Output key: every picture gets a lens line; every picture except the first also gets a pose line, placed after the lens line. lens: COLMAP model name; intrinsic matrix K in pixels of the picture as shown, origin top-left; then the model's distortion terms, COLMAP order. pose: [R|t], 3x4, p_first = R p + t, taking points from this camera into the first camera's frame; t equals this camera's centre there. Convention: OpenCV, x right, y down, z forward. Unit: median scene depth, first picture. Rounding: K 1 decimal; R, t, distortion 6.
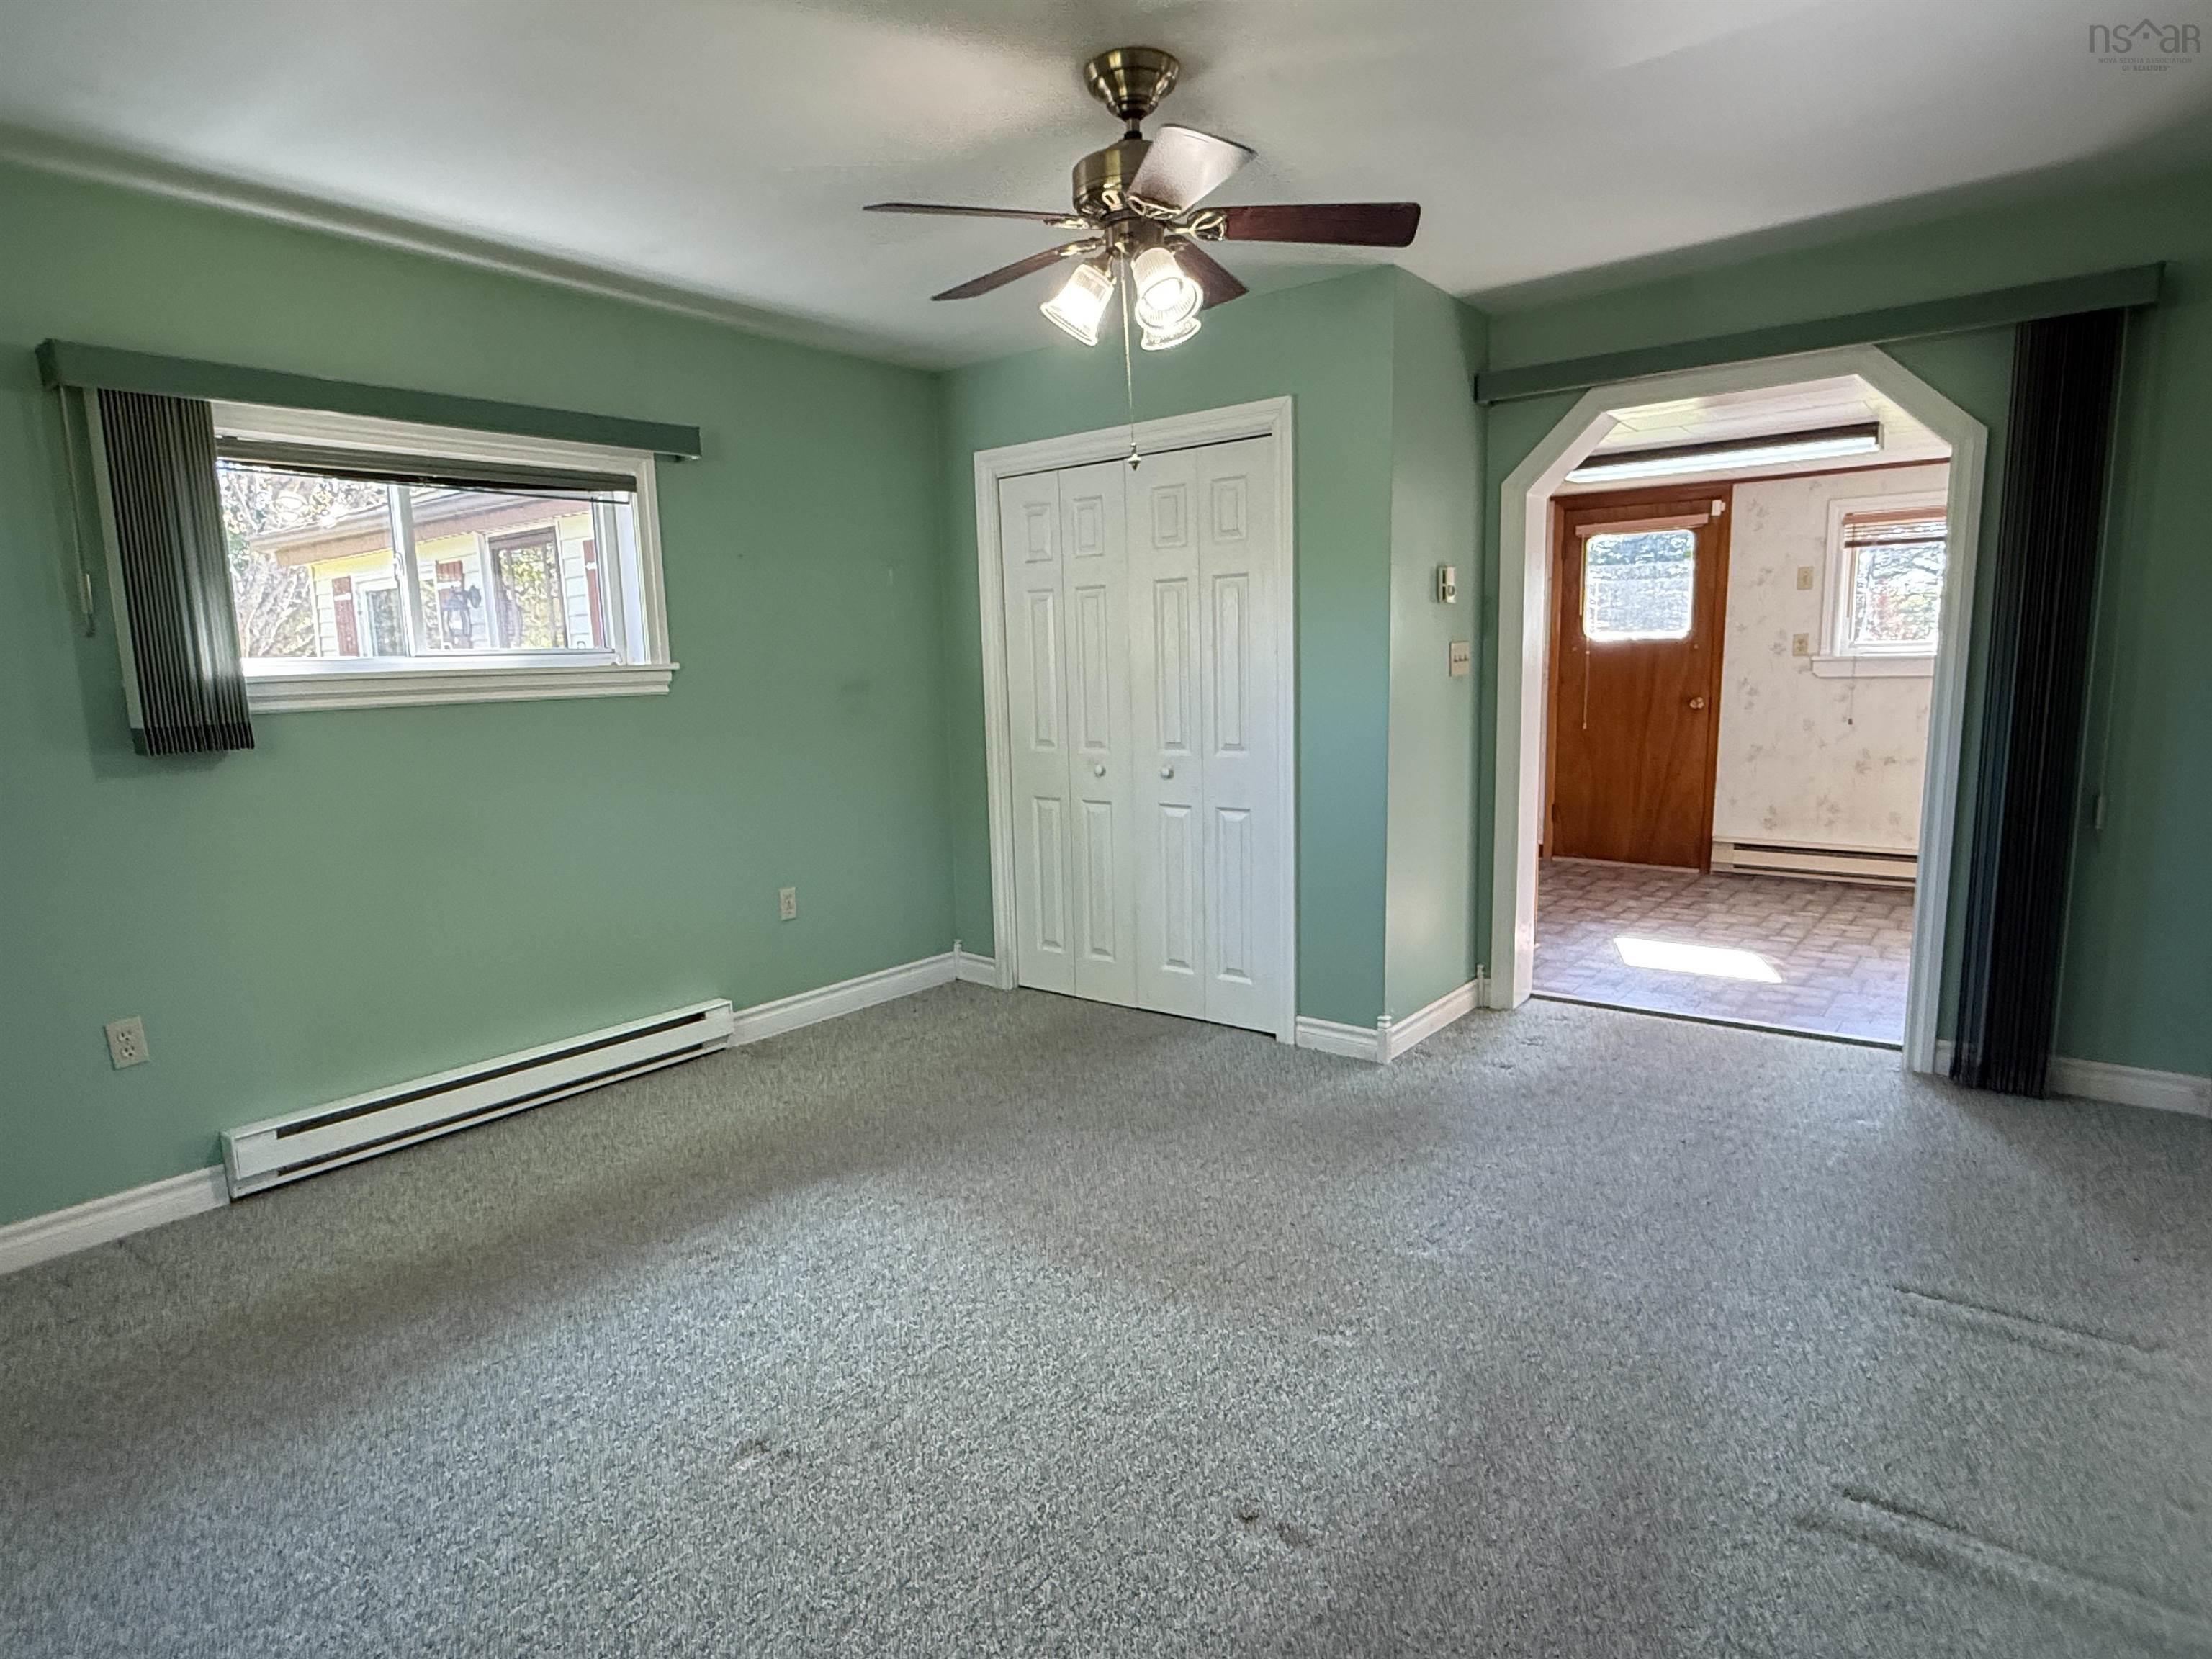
lens RADIAL K [[1222.5, 0, 1102.6], [0, 1222.5, 812.0], [0, 0, 1]] dist [0.007844, 0.001064]
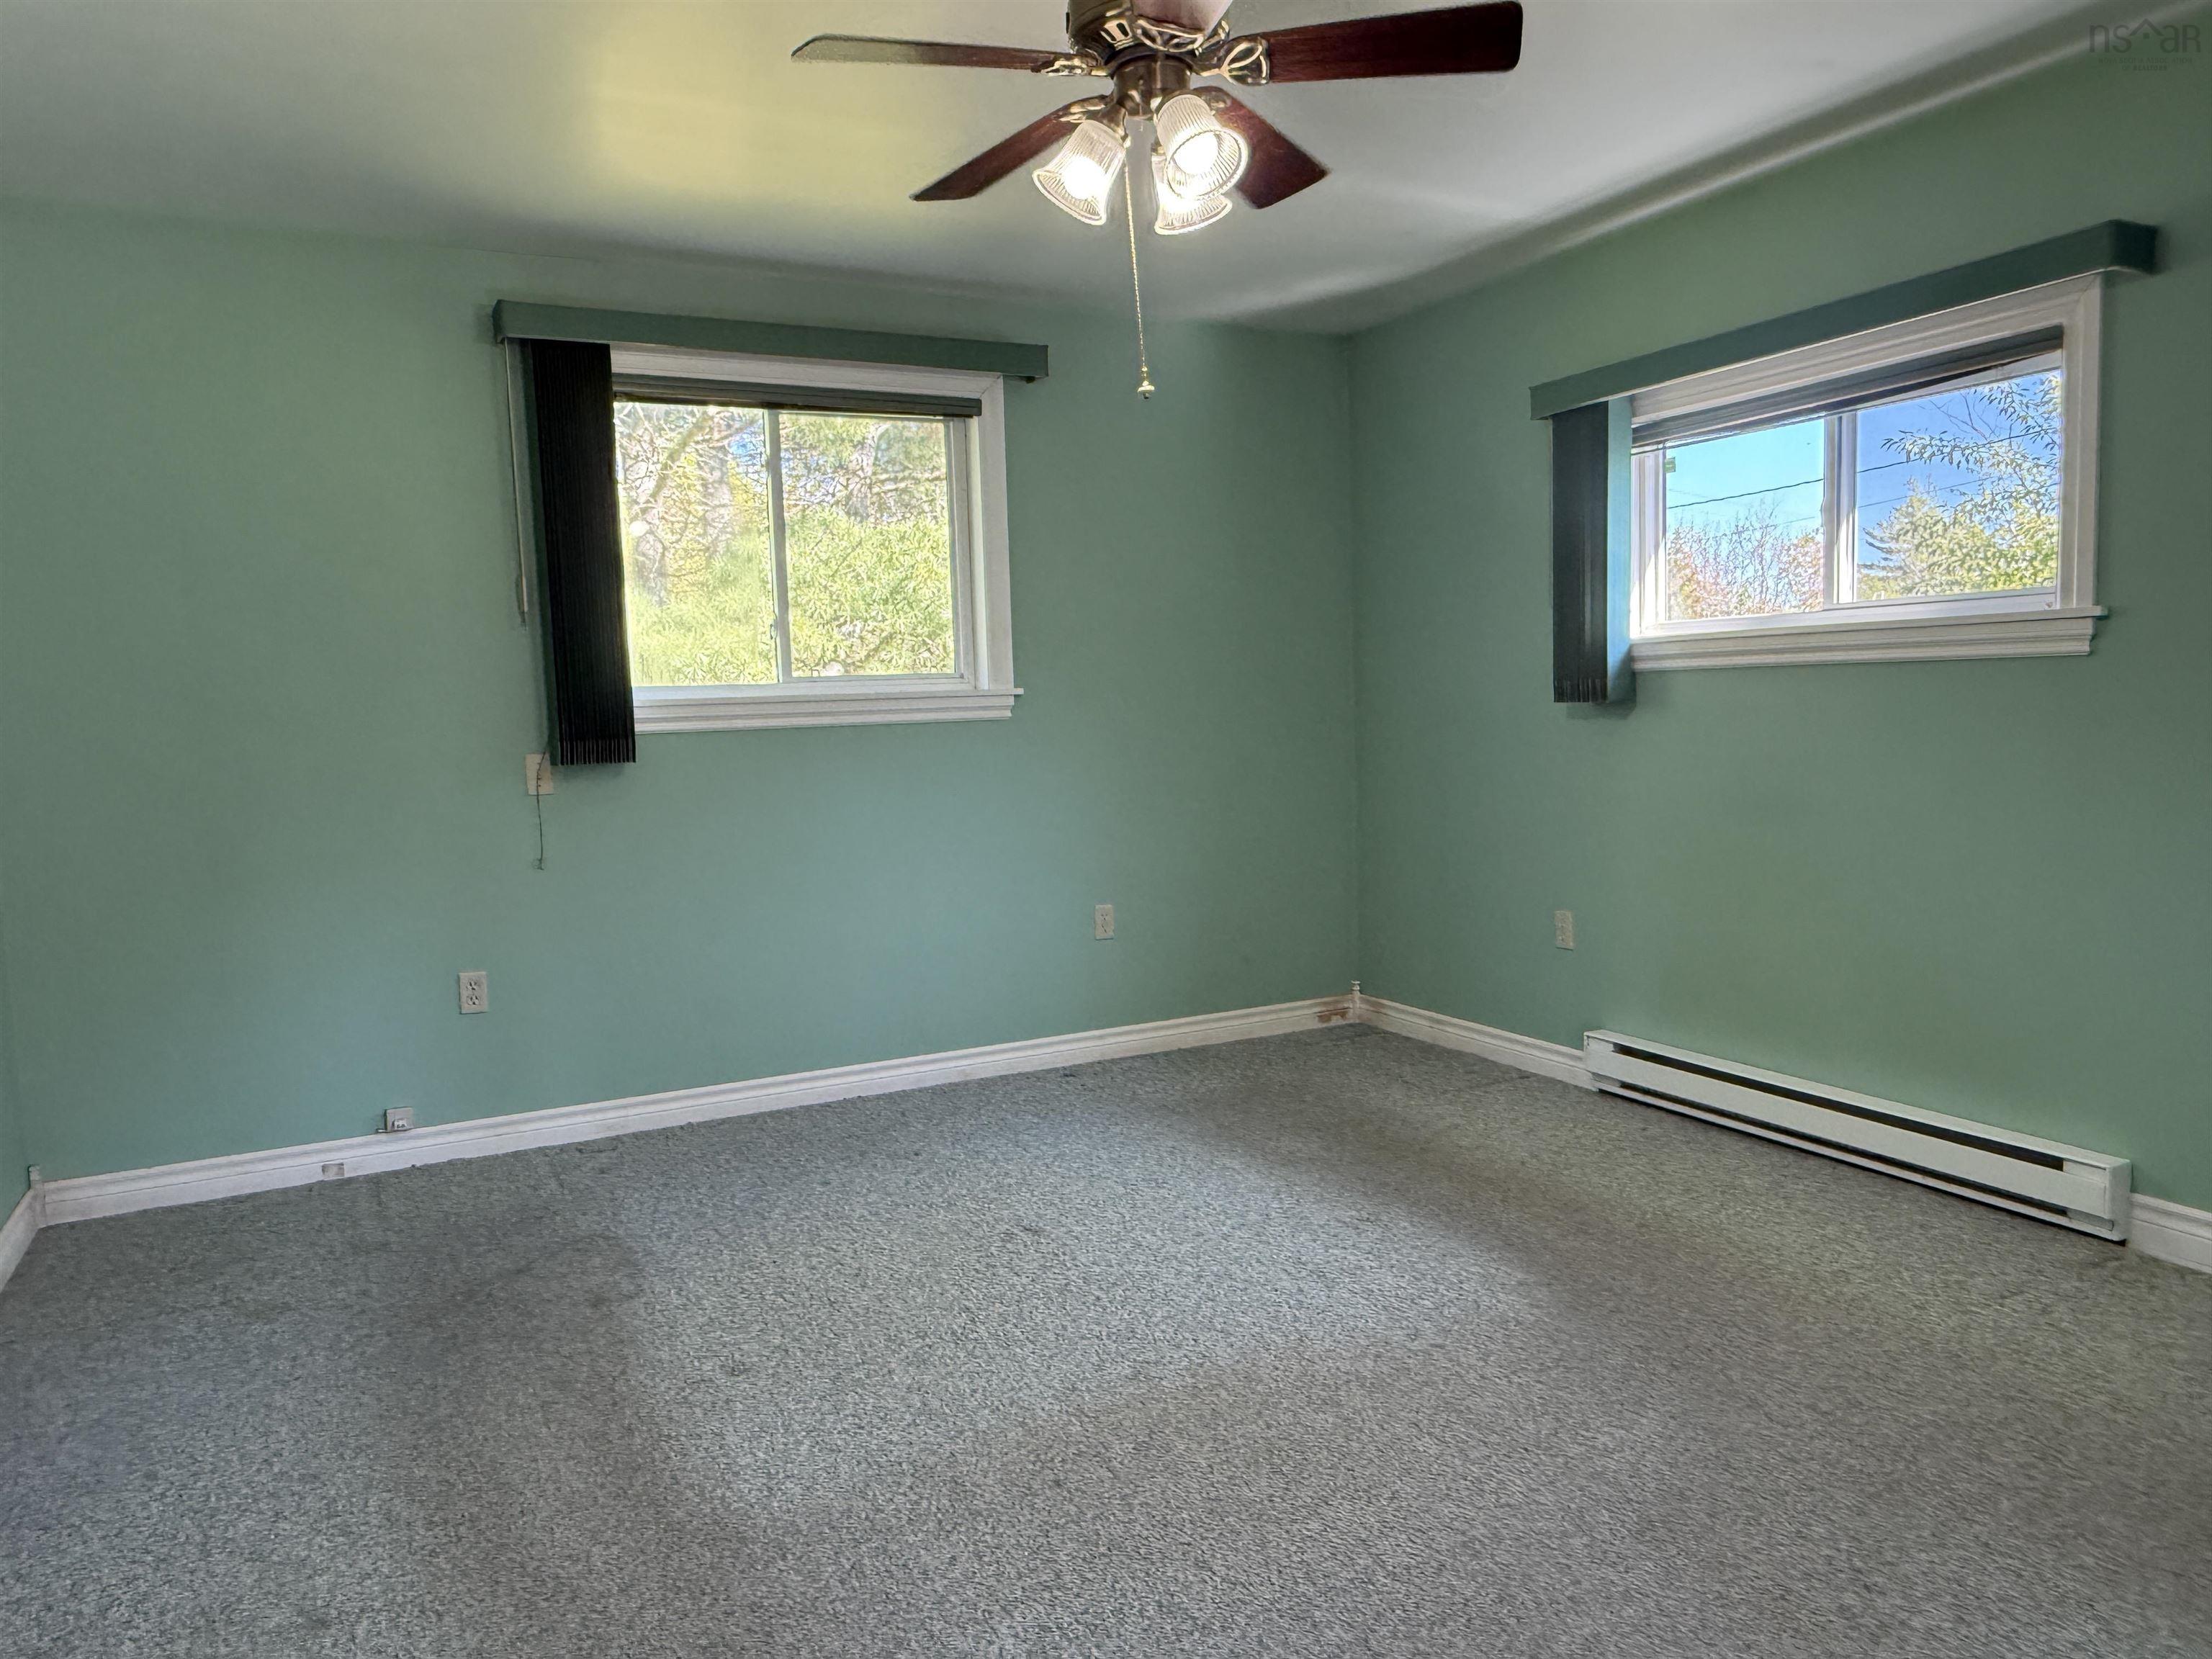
lens RADIAL K [[1510.0, 0, 1101.7], [0, 1510.0, 815.2], [0, 0, 1]] dist [0.006943, -0.002083]
pose [[-0.408810, 0.112491, -0.905660, 0.396339], [-0.076909, 0.984597, 0.157012, -0.067200], [0.909373, 0.133842, -0.393861, 0.585258]]
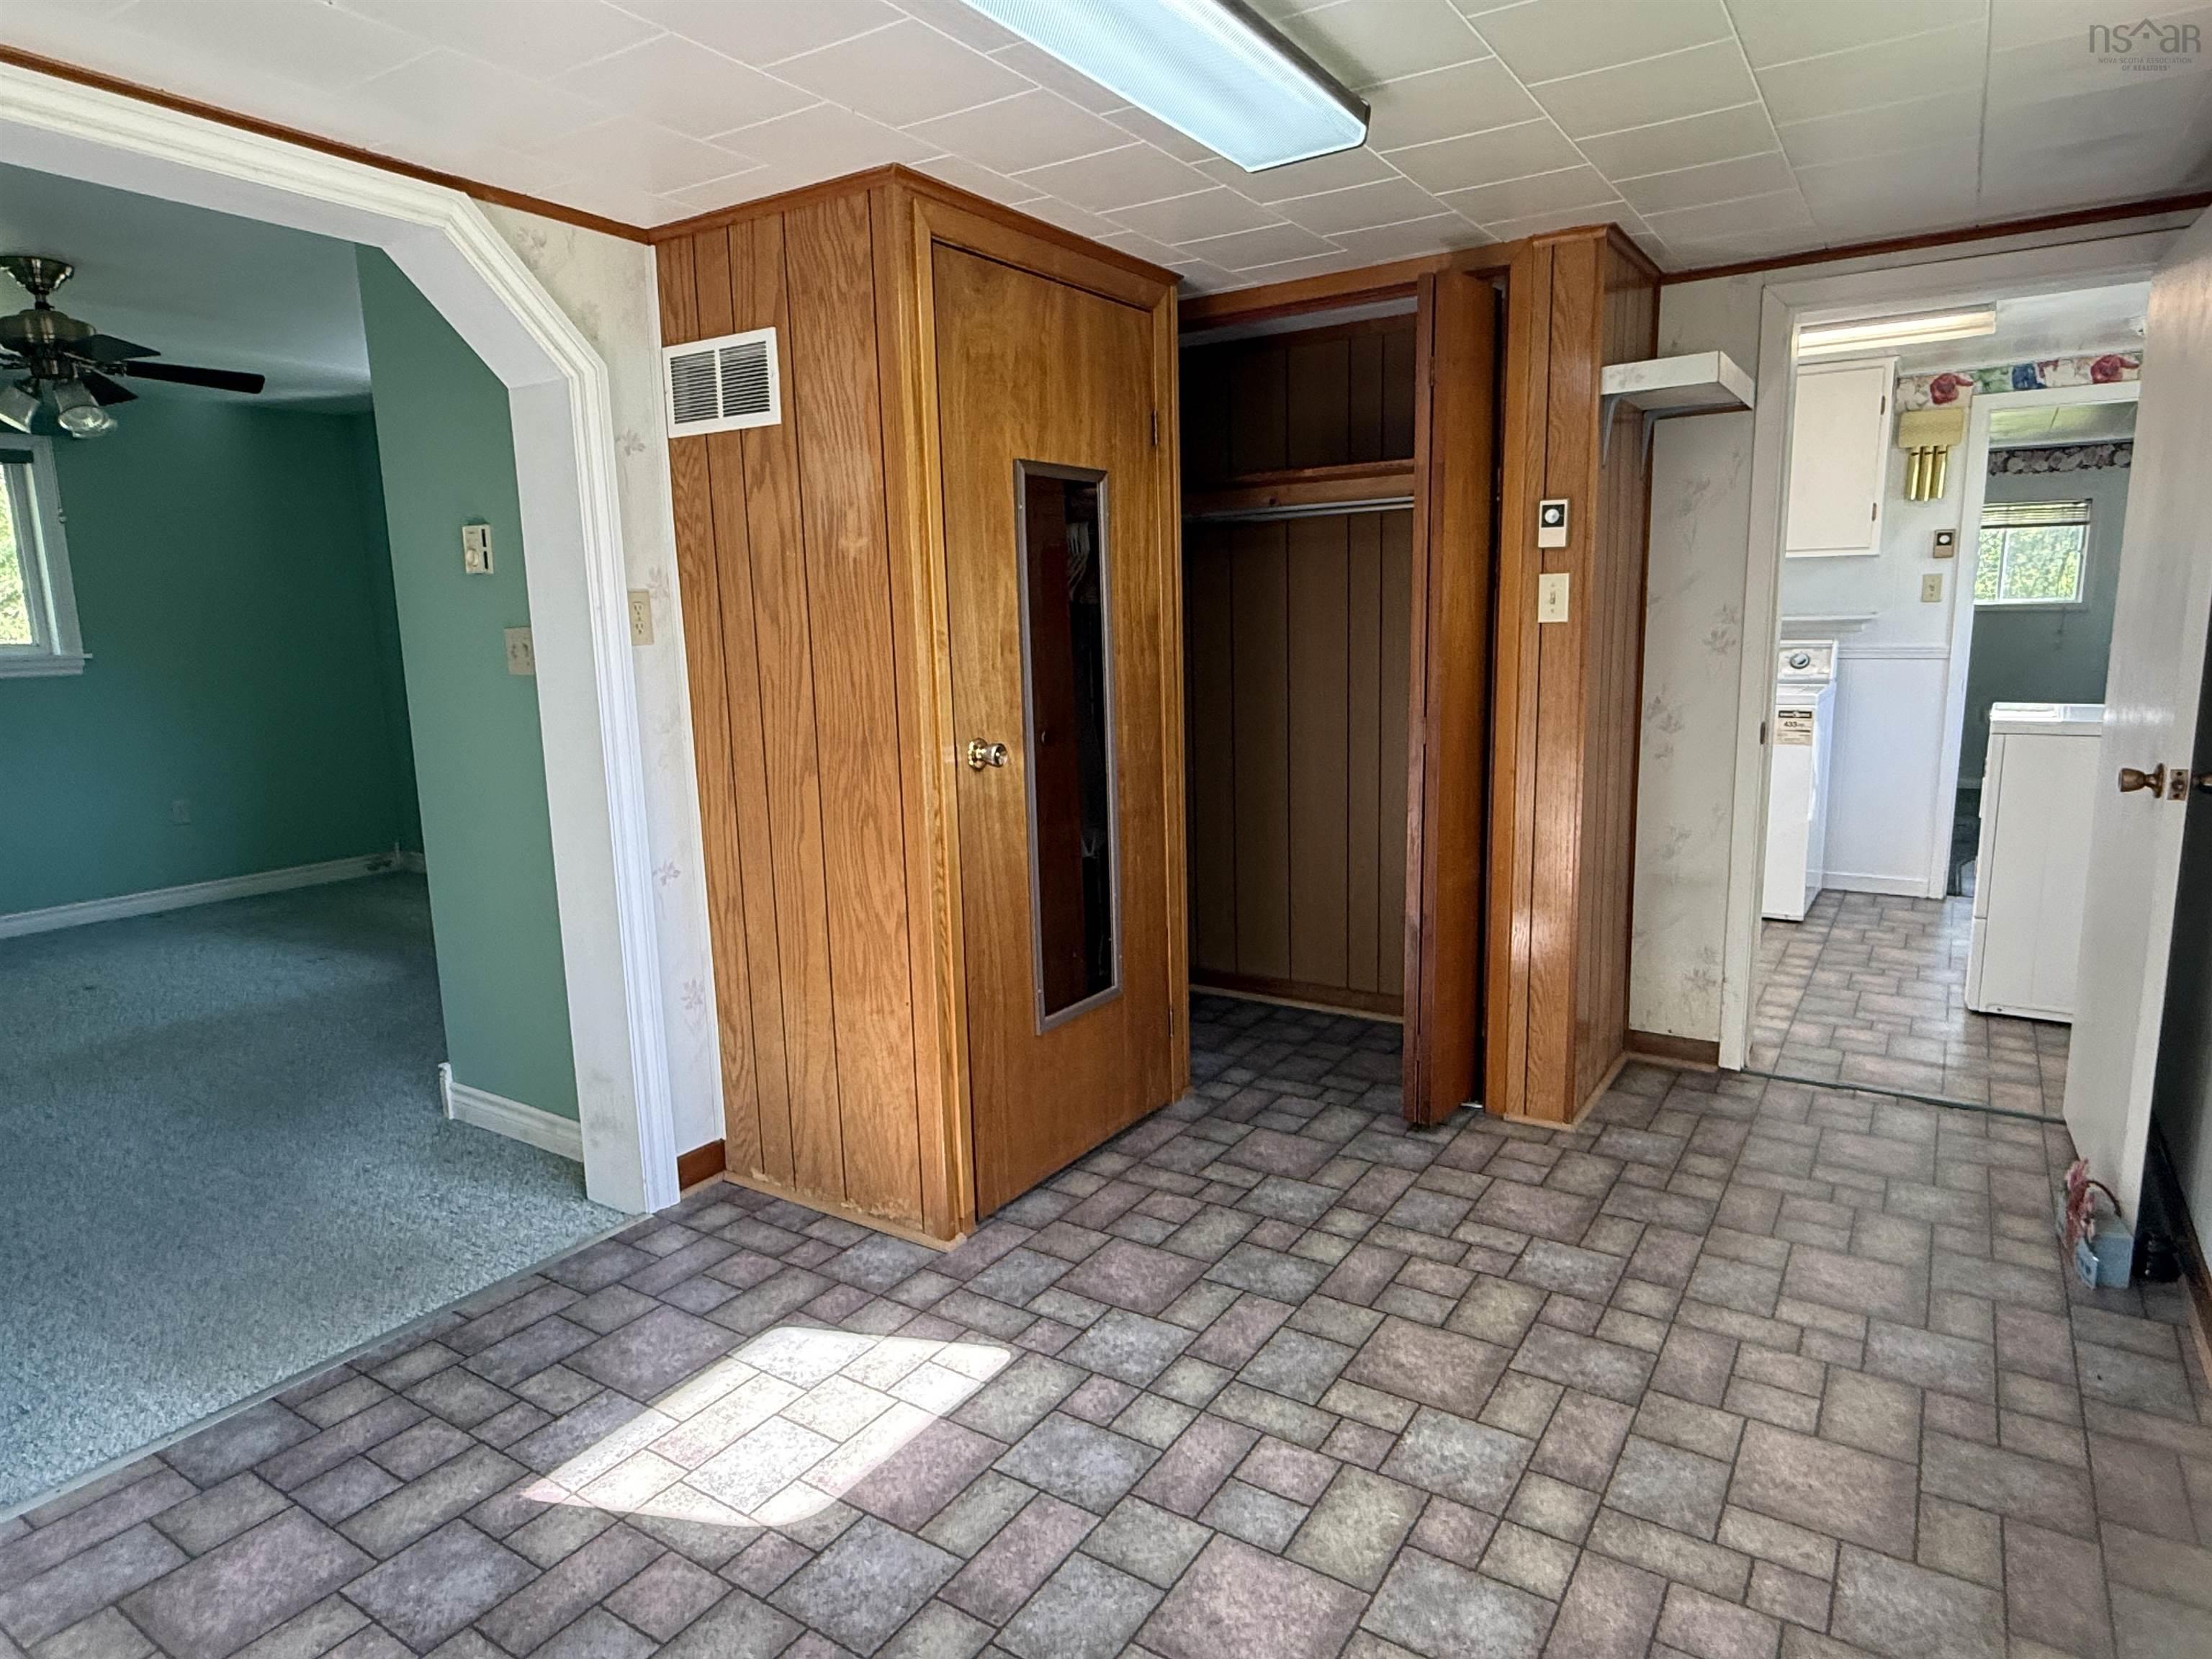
lens RADIAL K [[1281.8, 0, 1101.8], [0, 1281.8, 825.2], [0, 0, 1]] dist [-0.011302, -0.004308]
pose [[0.109458, 0.190050, -0.975654, 0.733647], [-0.112478, 0.977615, 0.177814, -0.134836], [0.987607, 0.090277, 0.128384, 0.869467]]
